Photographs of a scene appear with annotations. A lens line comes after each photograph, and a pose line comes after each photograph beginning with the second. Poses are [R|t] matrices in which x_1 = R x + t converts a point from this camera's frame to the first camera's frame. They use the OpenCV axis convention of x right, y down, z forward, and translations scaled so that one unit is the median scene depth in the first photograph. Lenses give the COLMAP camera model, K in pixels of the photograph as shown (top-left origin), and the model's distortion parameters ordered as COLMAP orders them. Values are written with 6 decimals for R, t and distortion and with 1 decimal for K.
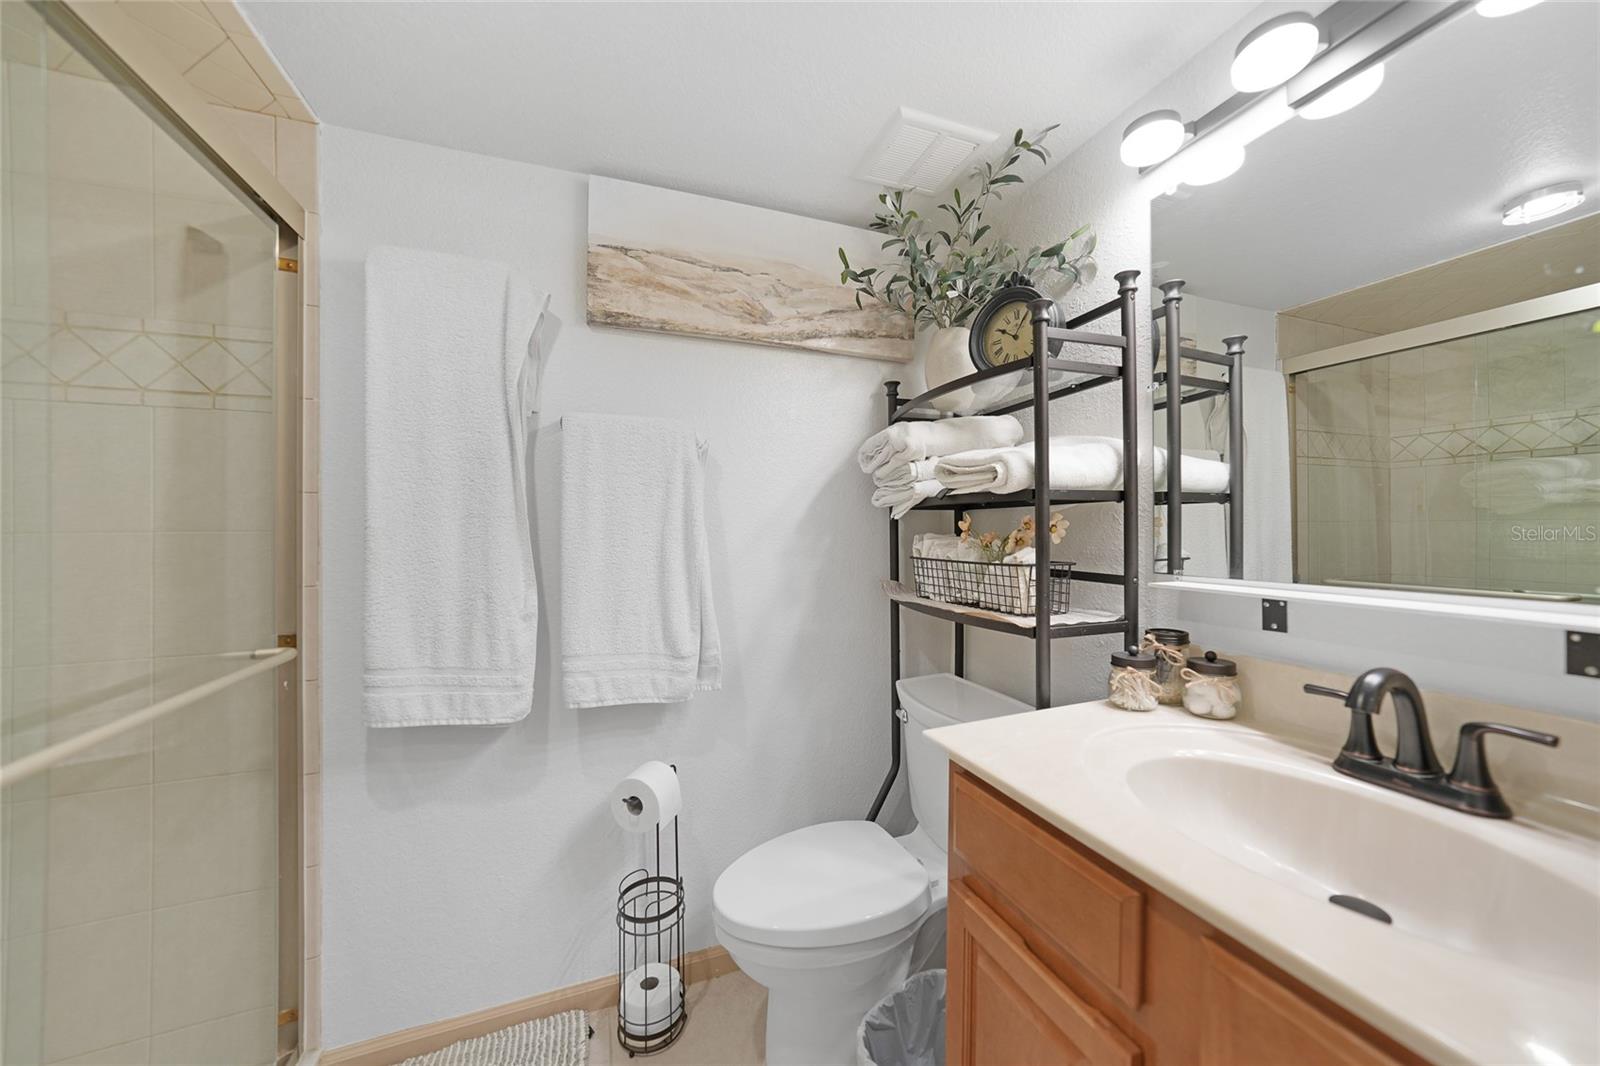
lens RADIAL K [[564.4, 0, 805.5], [0, 564.4, 528.4], [0, 0, 1]] dist [-0.027835, 0.006448]
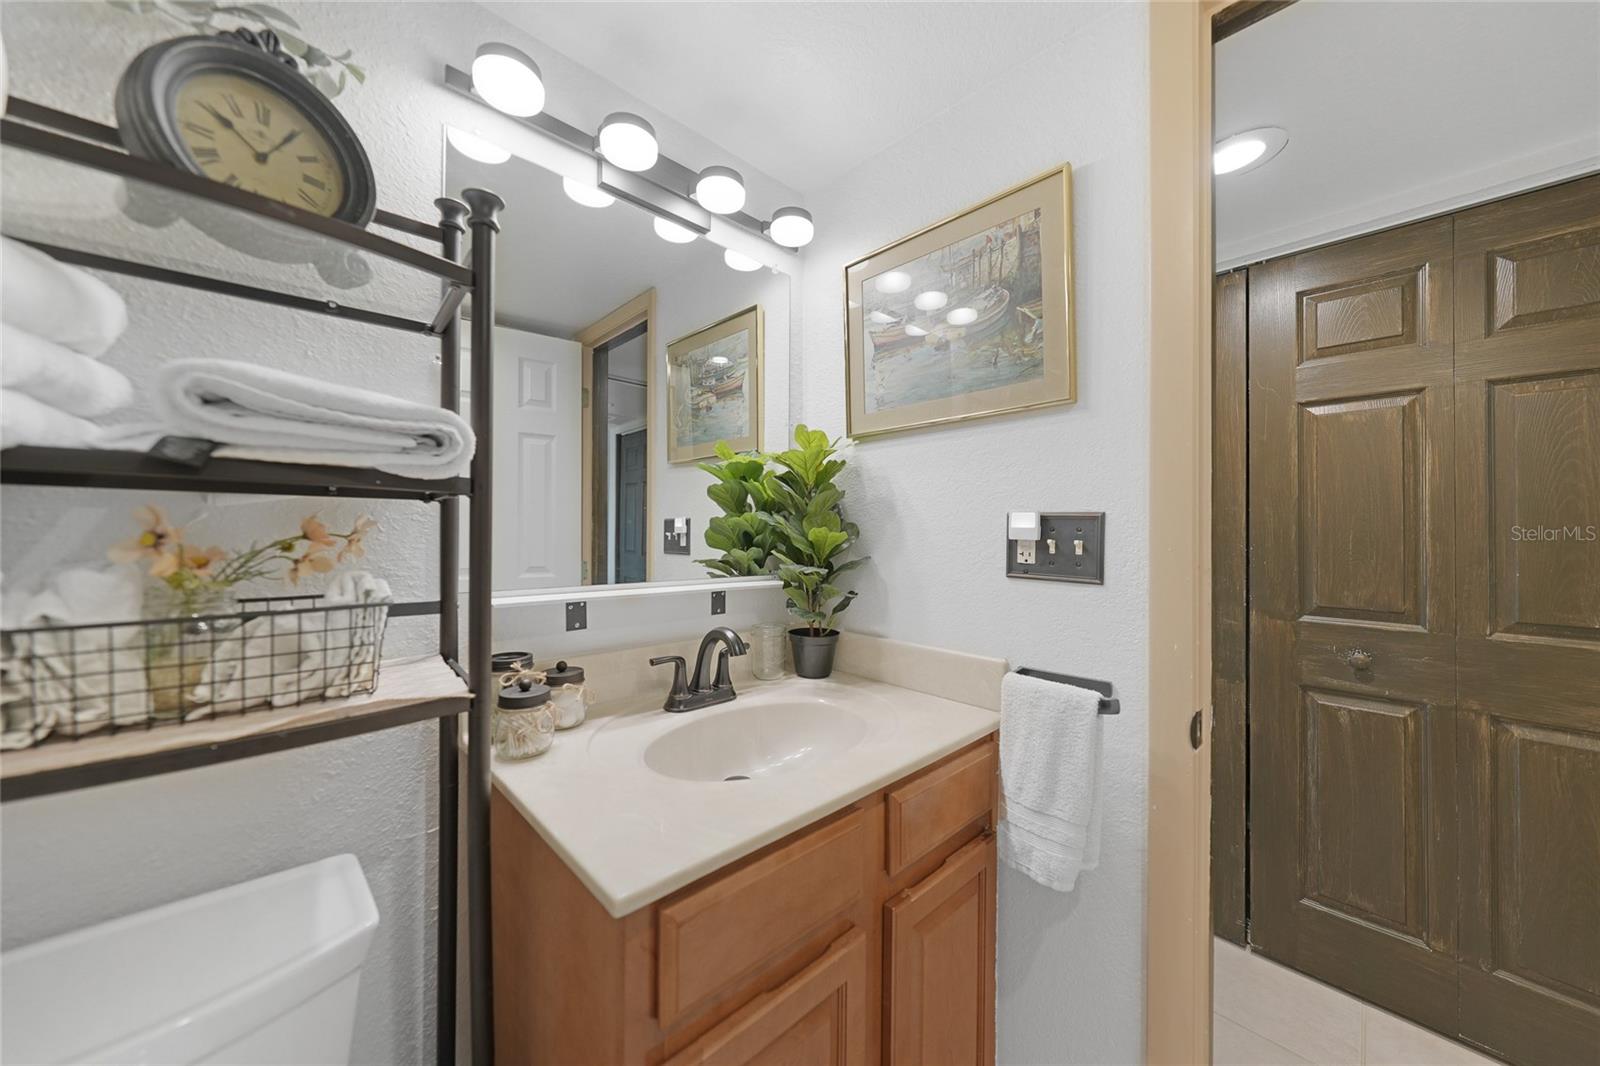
lens RADIAL K [[564.4, 0, 805.5], [0, 564.4, 528.4], [0, 0, 1]] dist [-0.027835, 0.006448]
pose [[-0.401827, 0.011585, 0.915642, -0.375353], [-0.003775, 0.999891, -0.014308, -0.004068], [-0.915708, -0.009206, -0.401740, 1.035311]]
